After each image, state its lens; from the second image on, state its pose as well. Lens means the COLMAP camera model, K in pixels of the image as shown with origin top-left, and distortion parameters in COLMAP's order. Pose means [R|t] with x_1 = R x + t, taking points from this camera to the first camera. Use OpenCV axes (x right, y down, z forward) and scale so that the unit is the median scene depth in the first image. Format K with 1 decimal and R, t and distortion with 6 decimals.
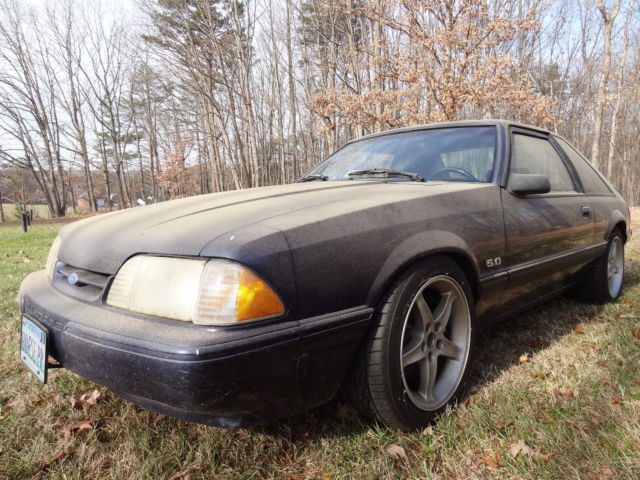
lens RADIAL K [[442.8, 0, 322.1], [0, 442.8, 245.4], [0, 0, 1]] dist [0.010693, -0.004909]
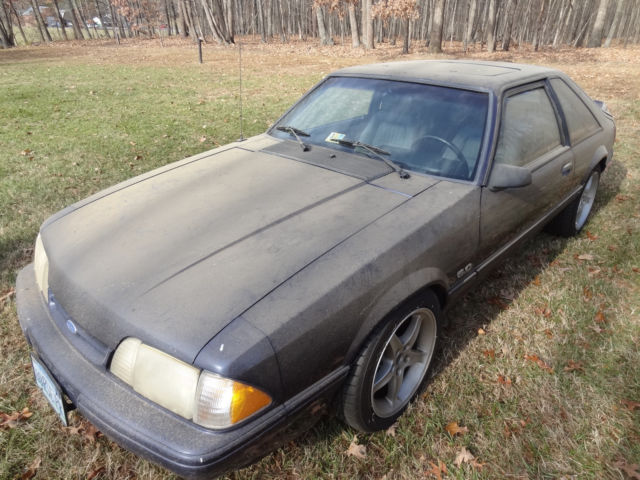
lens RADIAL K [[442.8, 0, 322.4], [0, 442.8, 244.4], [0, 0, 1]] dist [0.010693, -0.004909]
pose [[0.999200, -0.005630, 0.039598, 0.002642], [-0.008739, 0.935390, 0.353509, -0.504734], [-0.039030, -0.353572, 0.934593, 0.043217]]
